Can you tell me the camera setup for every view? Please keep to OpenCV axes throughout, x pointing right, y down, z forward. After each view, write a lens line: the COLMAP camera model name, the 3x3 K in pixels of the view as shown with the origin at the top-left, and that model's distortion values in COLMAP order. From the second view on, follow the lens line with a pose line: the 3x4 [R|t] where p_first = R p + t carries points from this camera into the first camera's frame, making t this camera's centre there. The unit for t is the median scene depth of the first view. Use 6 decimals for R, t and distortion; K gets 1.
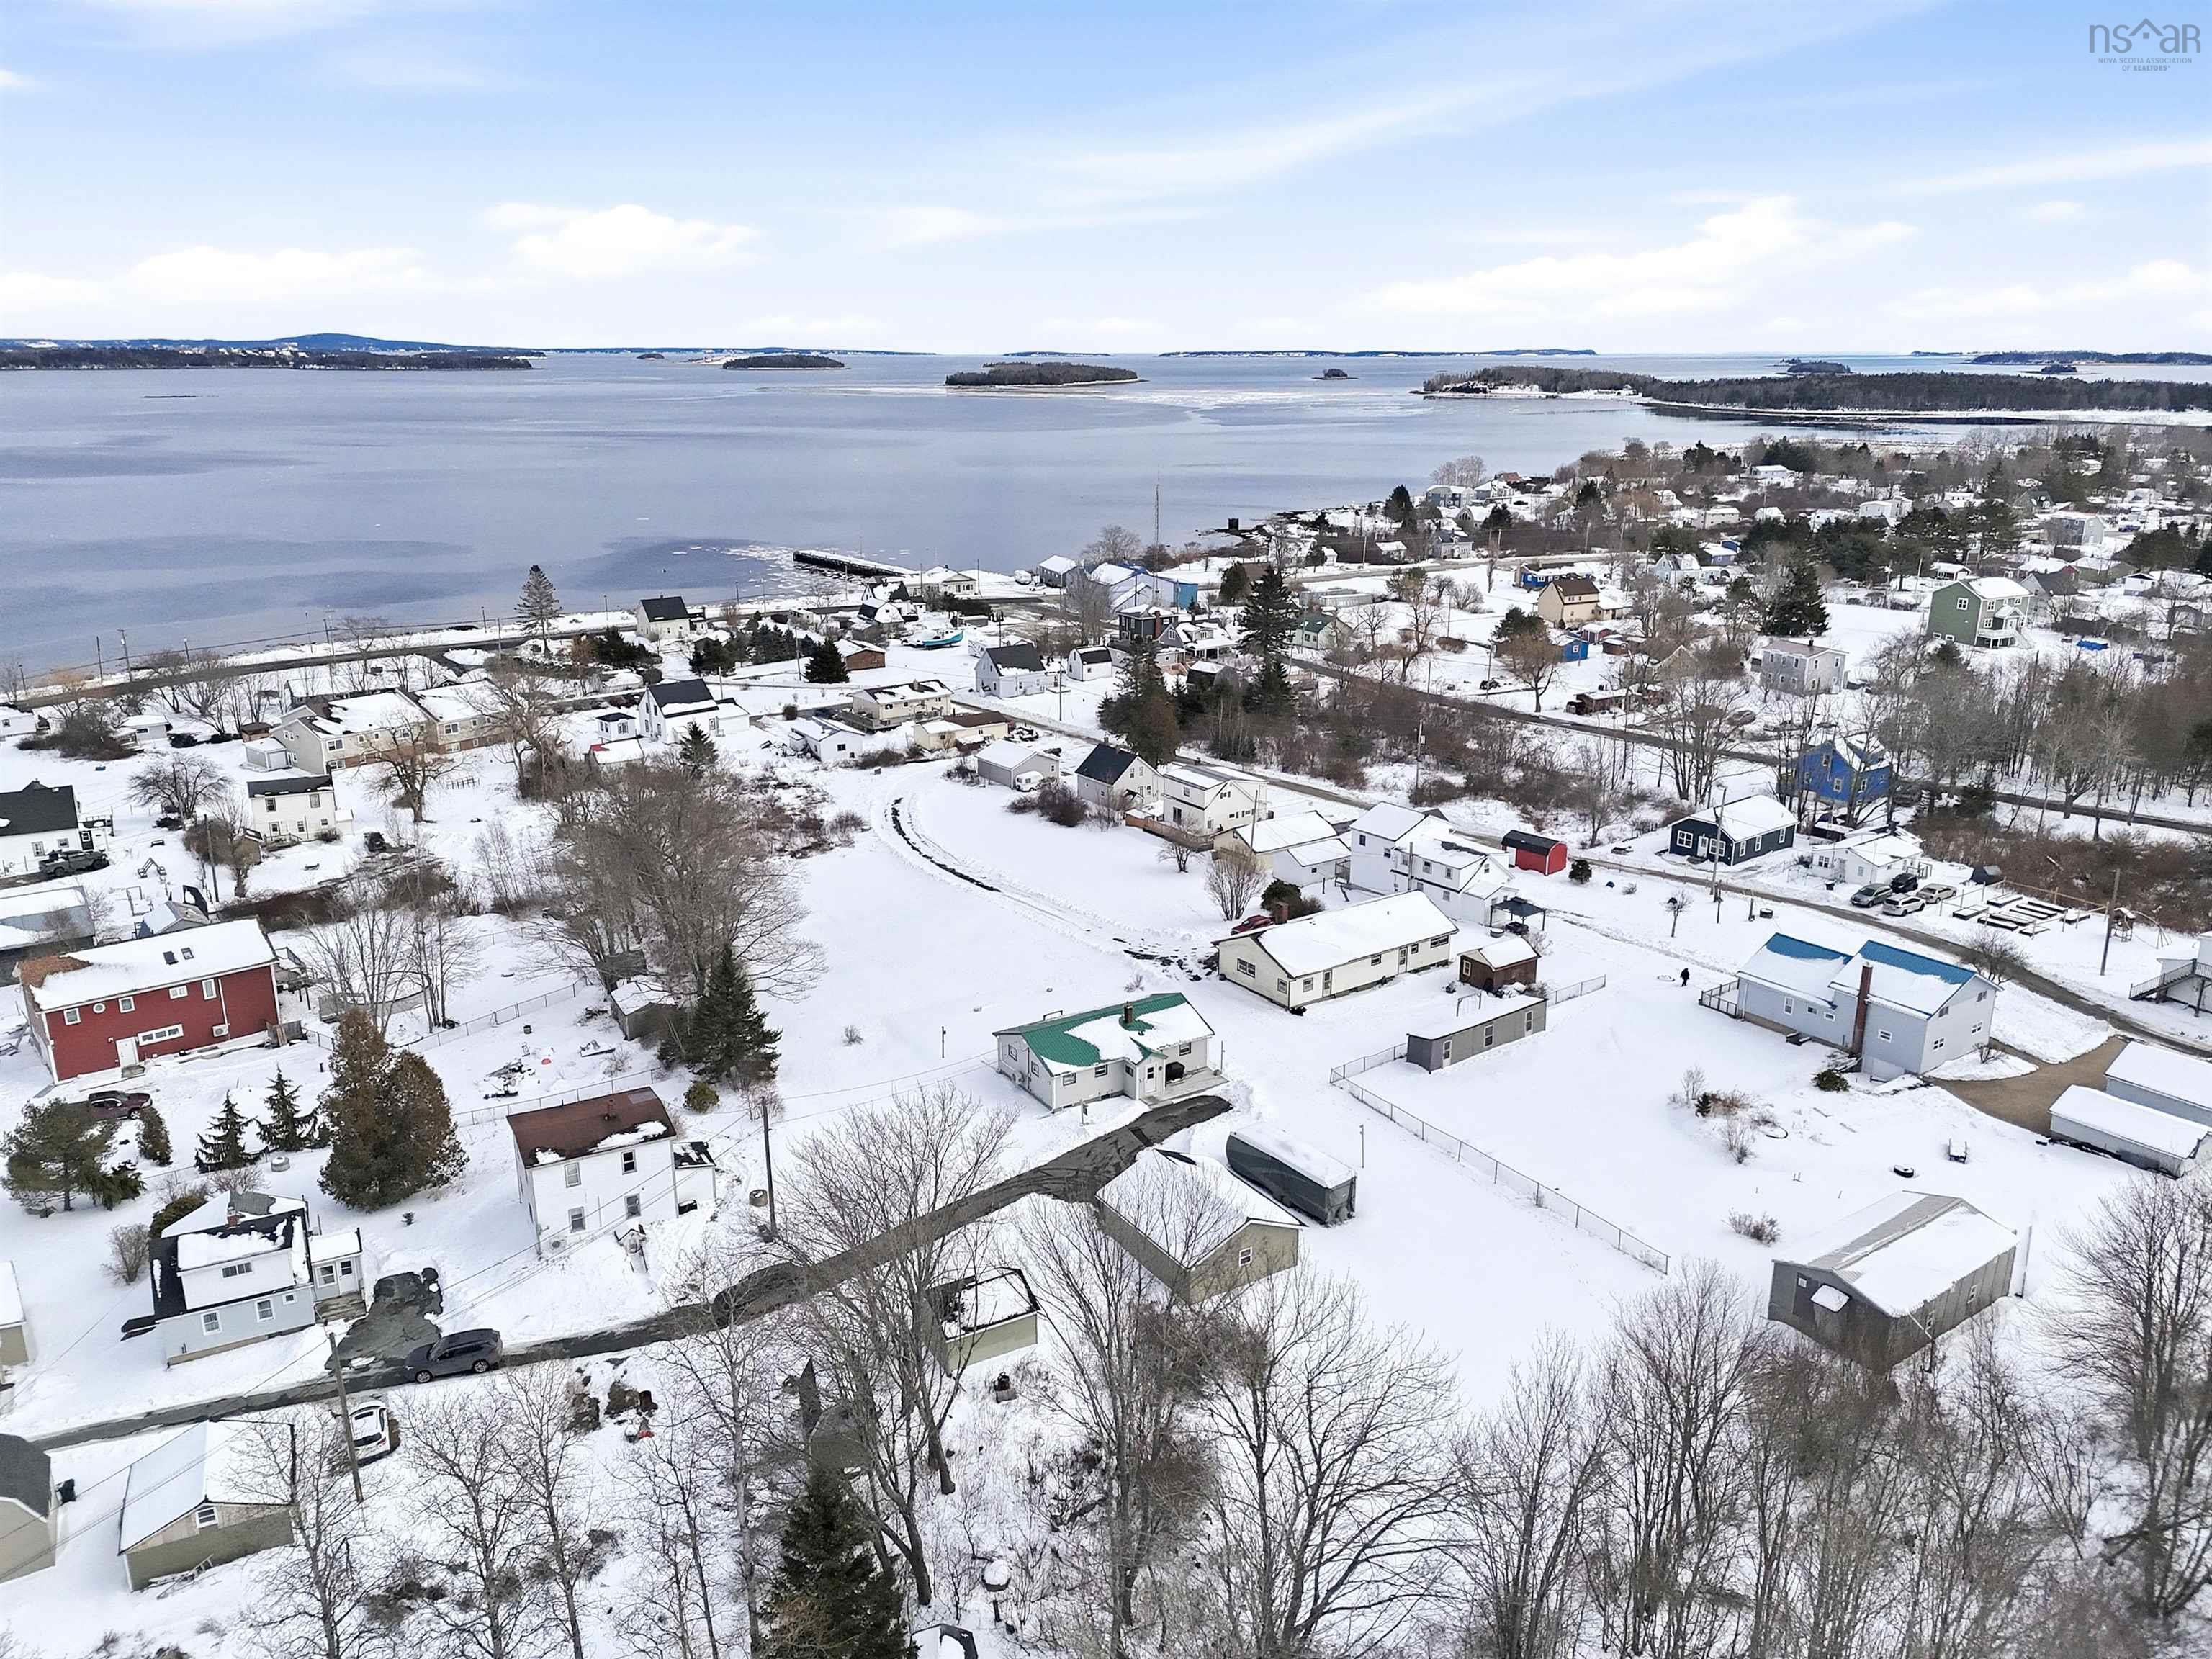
lens RADIAL K [[1611.5, 0, 1110.7], [0, 1611.5, 830.2], [0, 0, 1]] dist [0.109363, -0.128937]
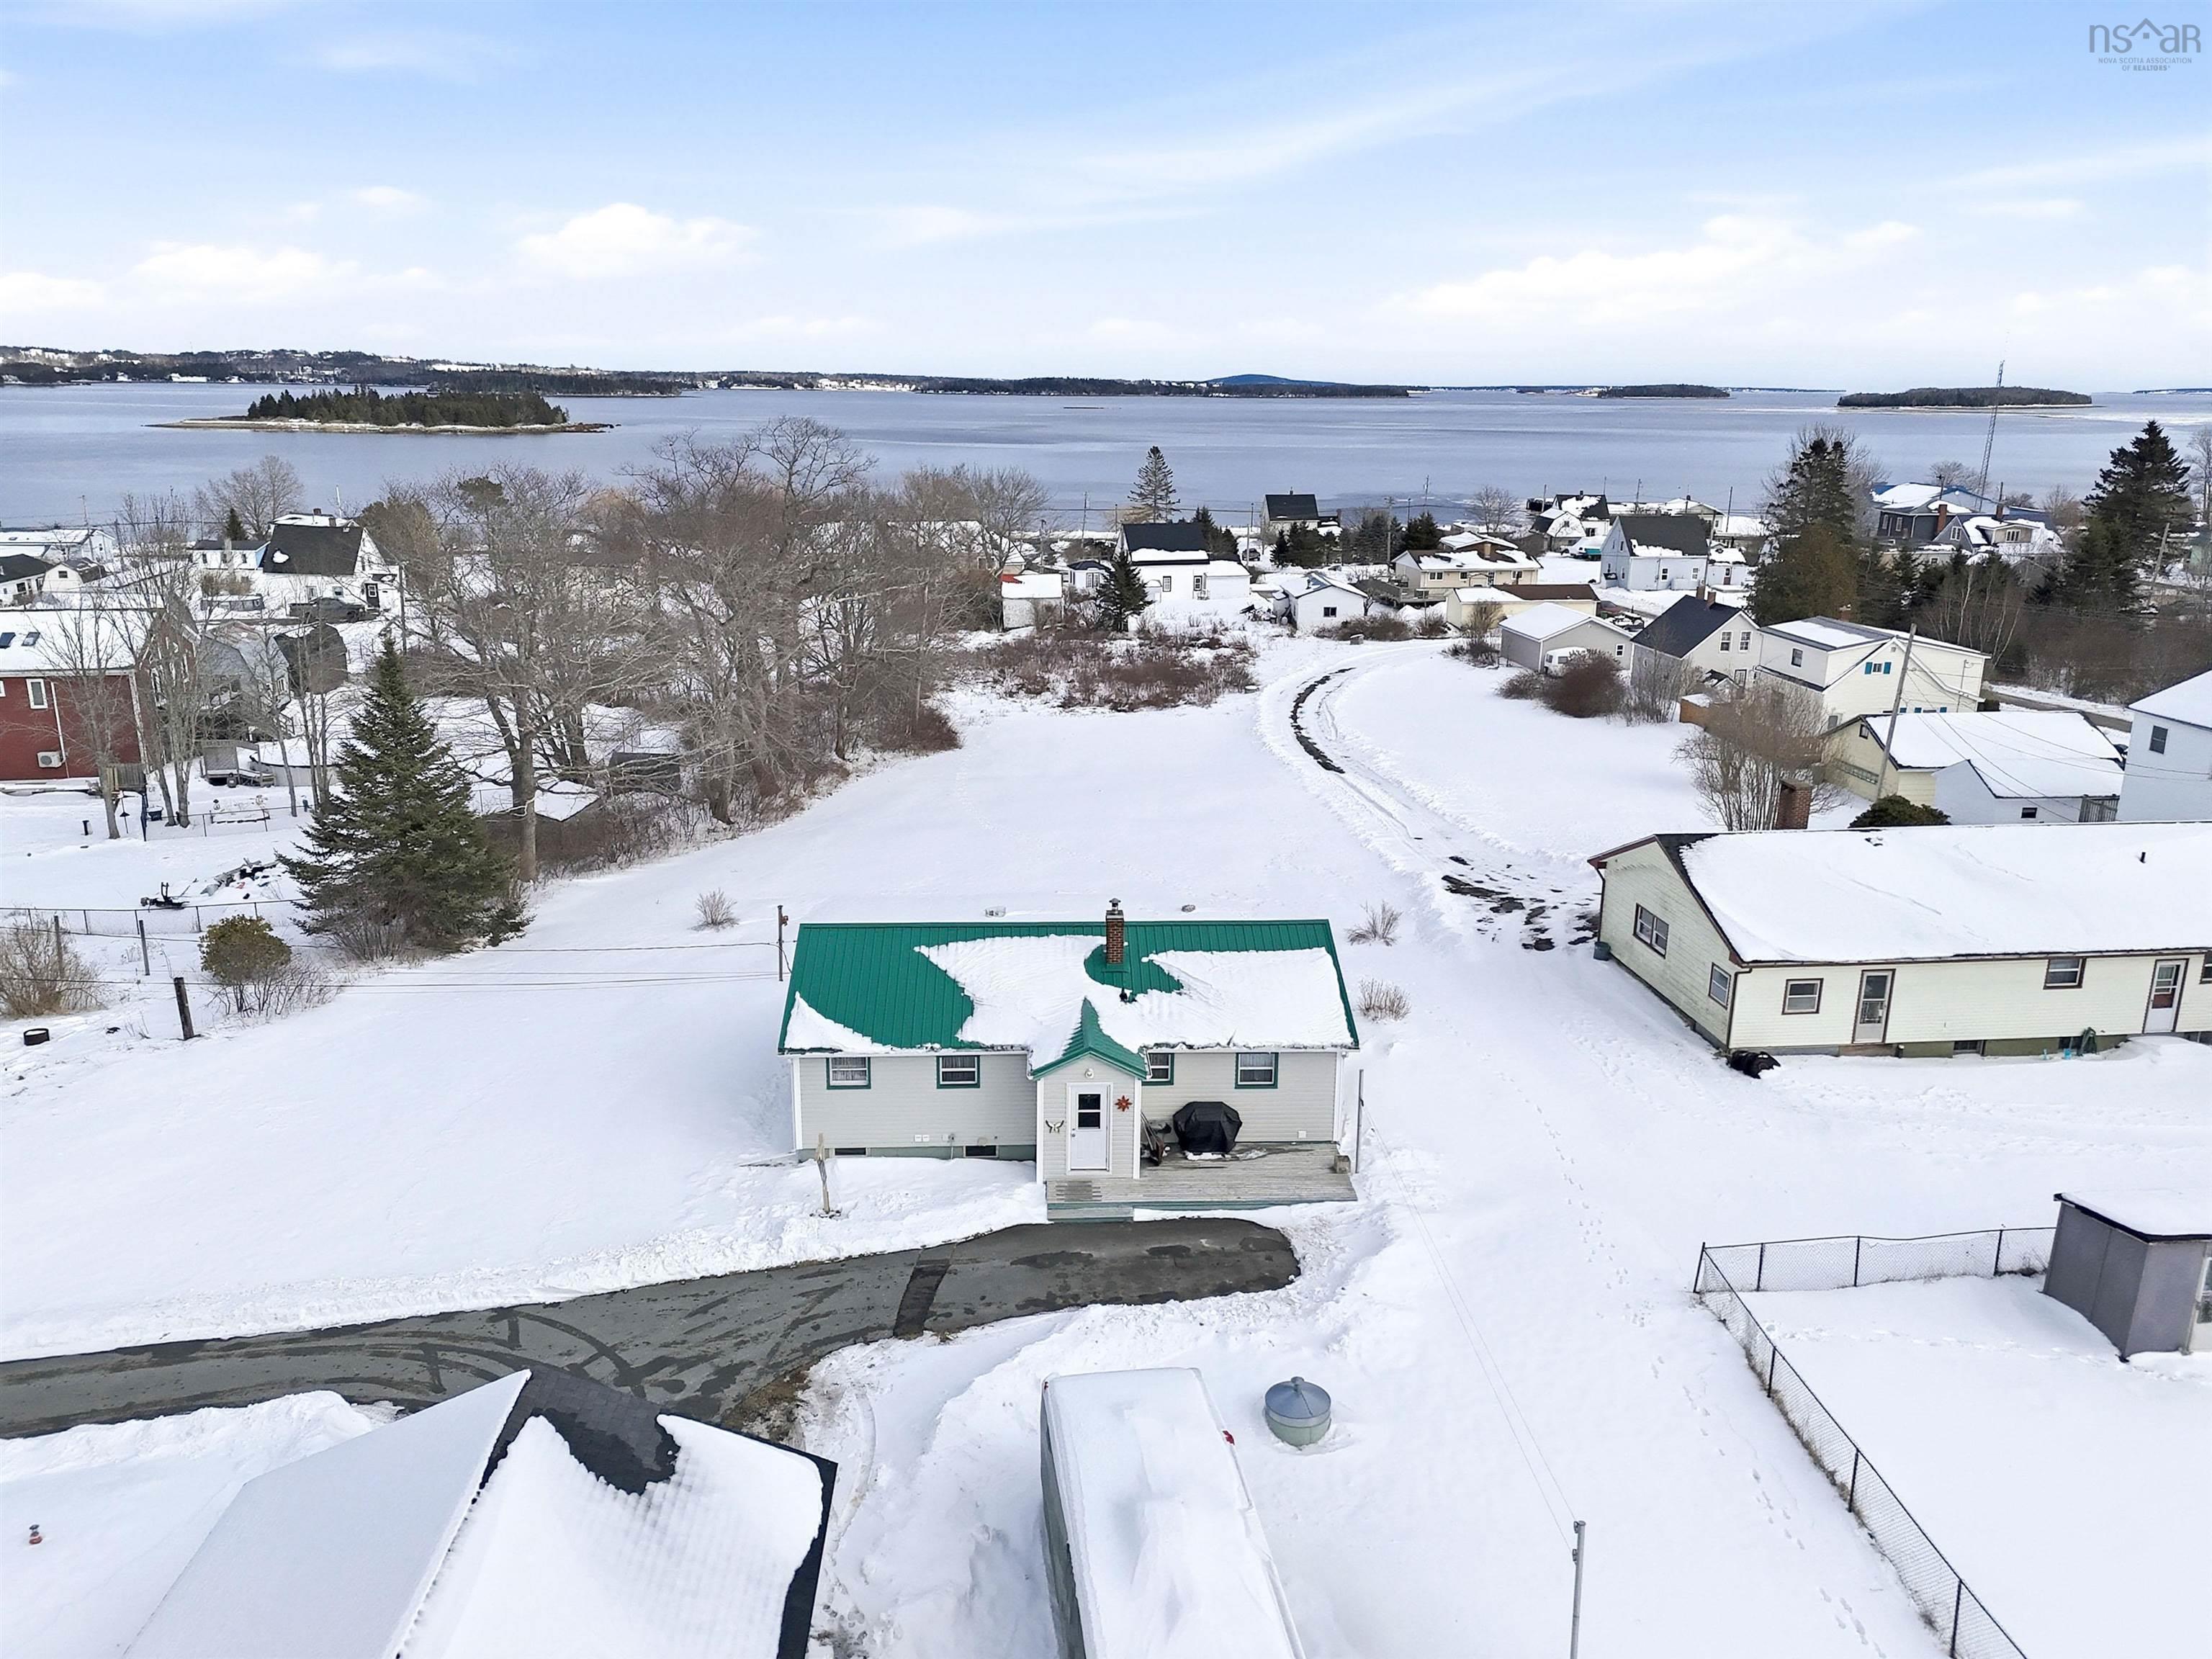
lens RADIAL K [[1611.5, 0, 1110.7], [0, 1611.5, 830.2], [0, 0, 1]] dist [0.109363, -0.128937]
pose [[0.871771, 0.136919, -0.470391, 0.116230], [-0.147407, 0.988967, 0.014676, 0.058499], [0.467211, 0.056545, 0.882336, 0.469791]]
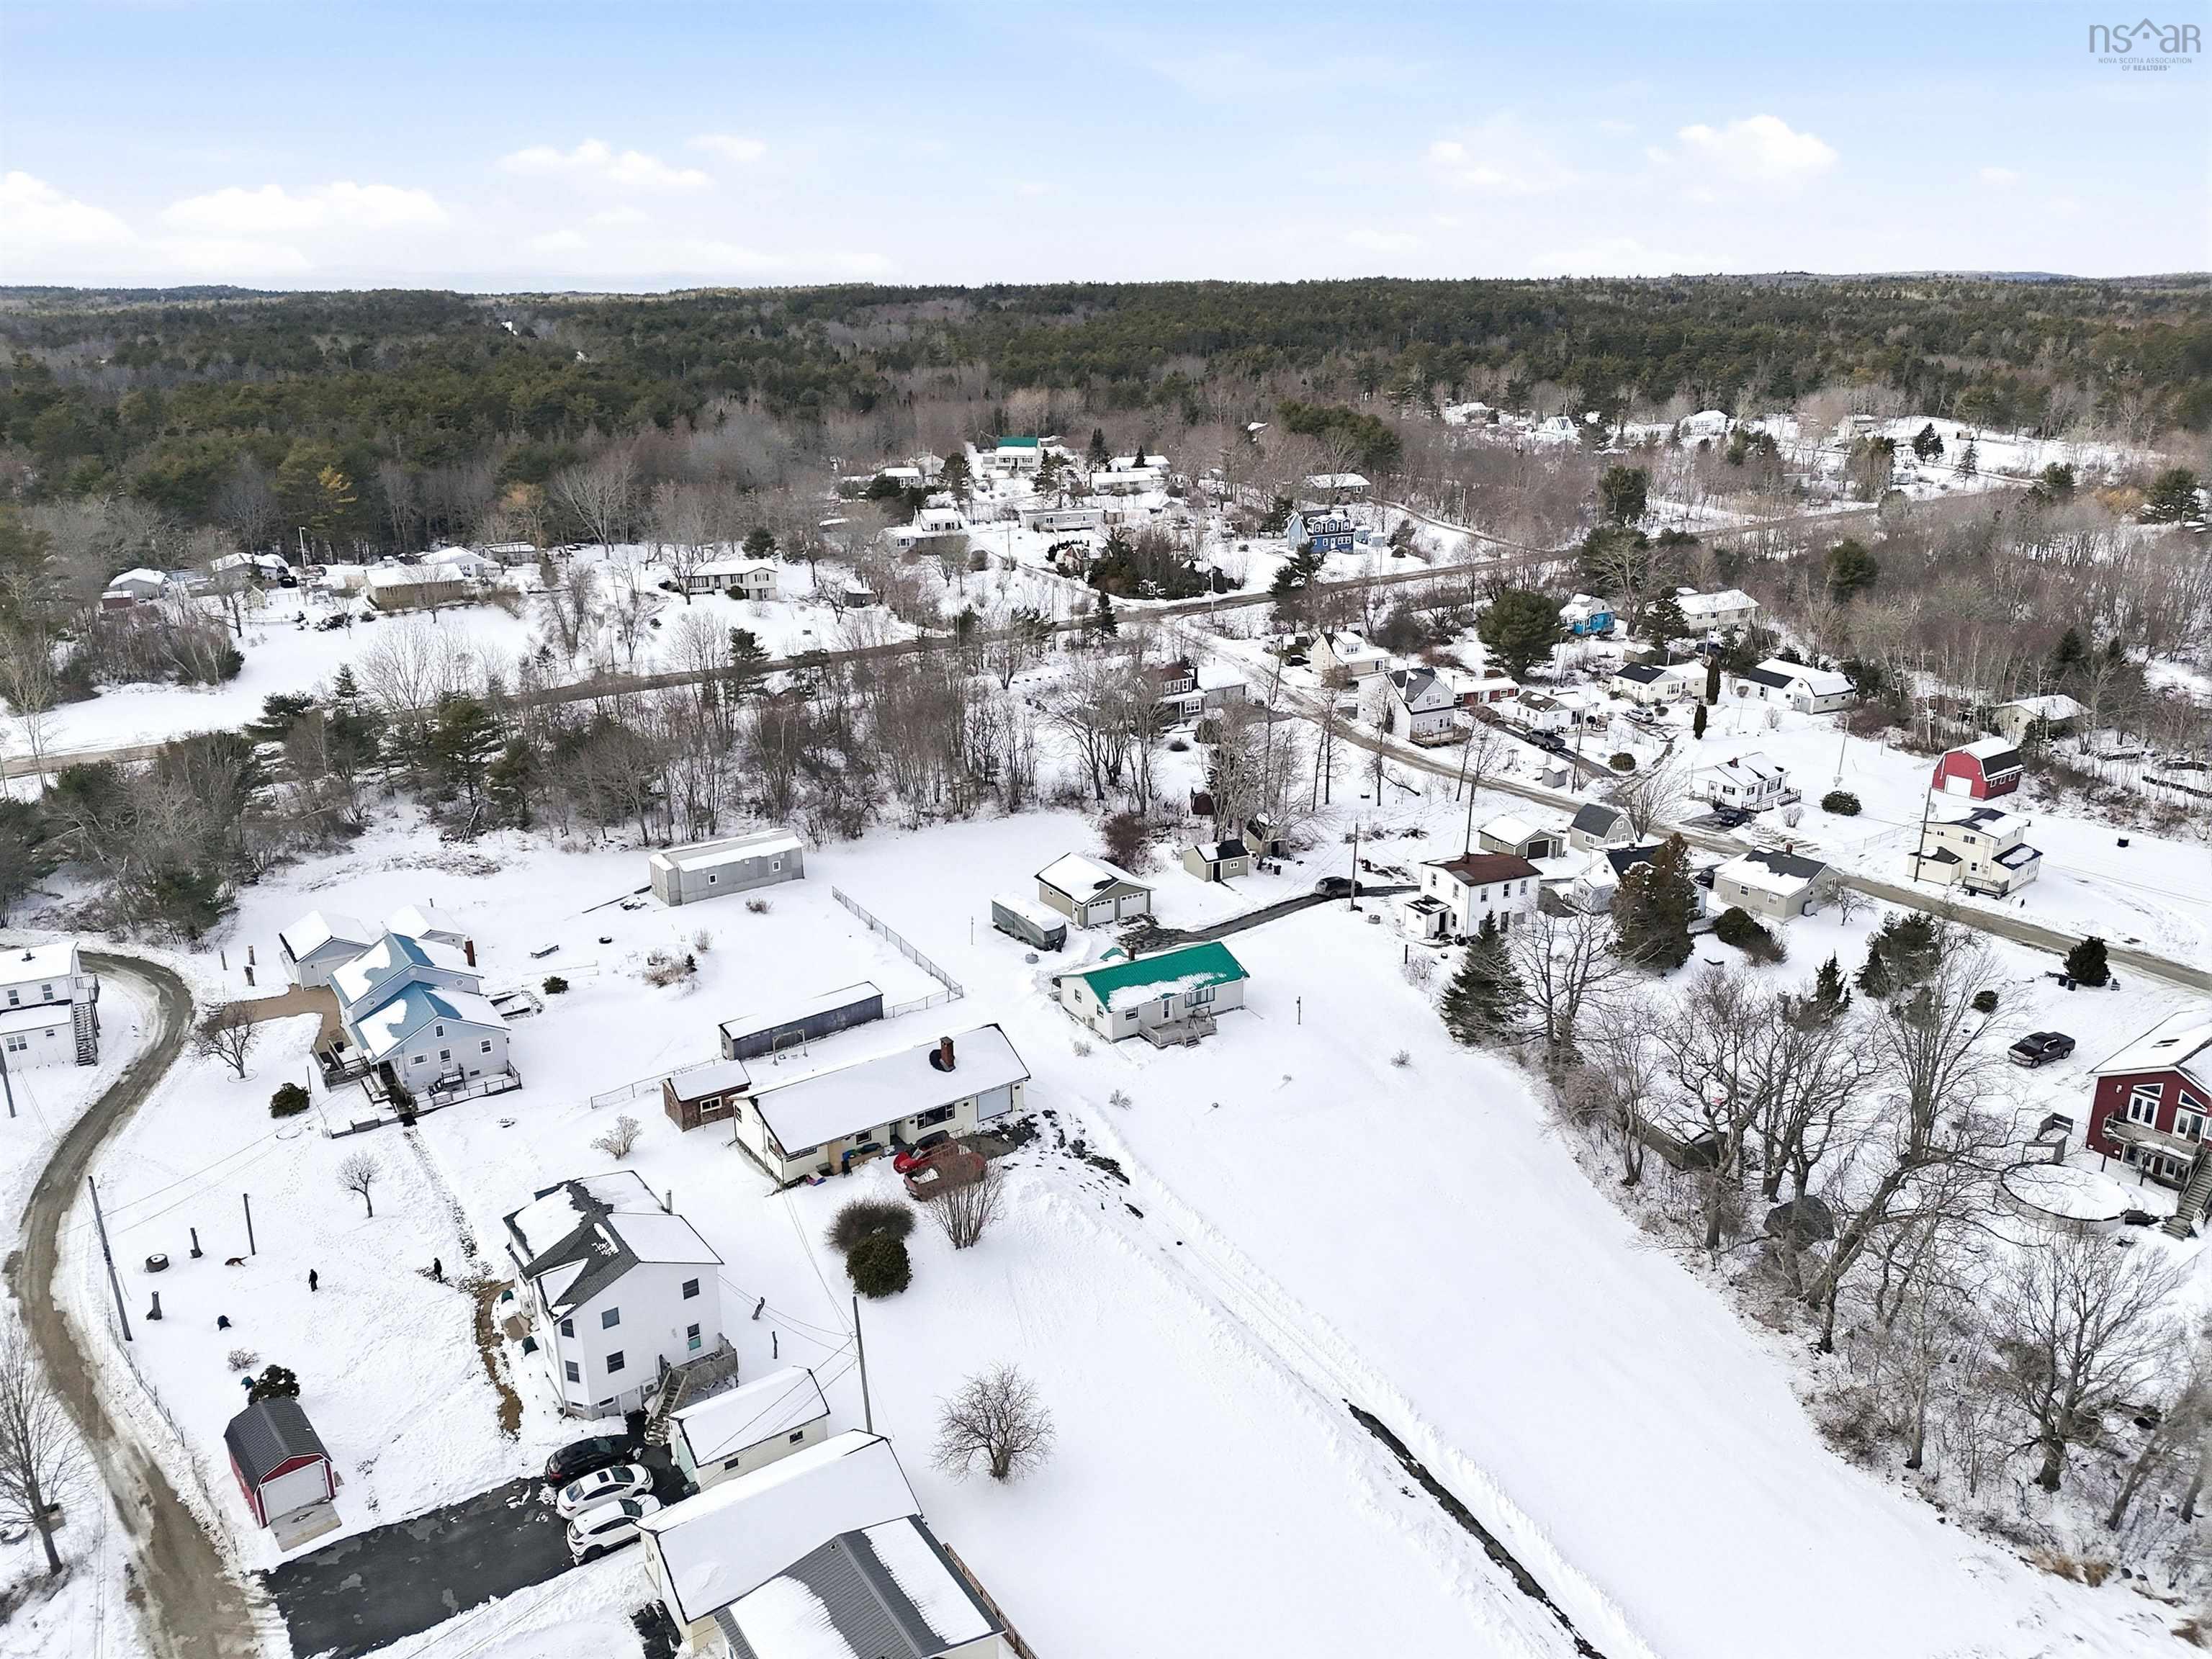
lens RADIAL K [[1611.5, 0, 1110.7], [0, 1611.5, 830.2], [0, 0, 1]] dist [0.109363, -0.128937]
pose [[-0.999693, 0.000161, 0.024789, -0.001555], [0.014189, 0.823683, 0.566873, -0.420008], [-0.020327, 0.567051, -0.823432, 1.296543]]
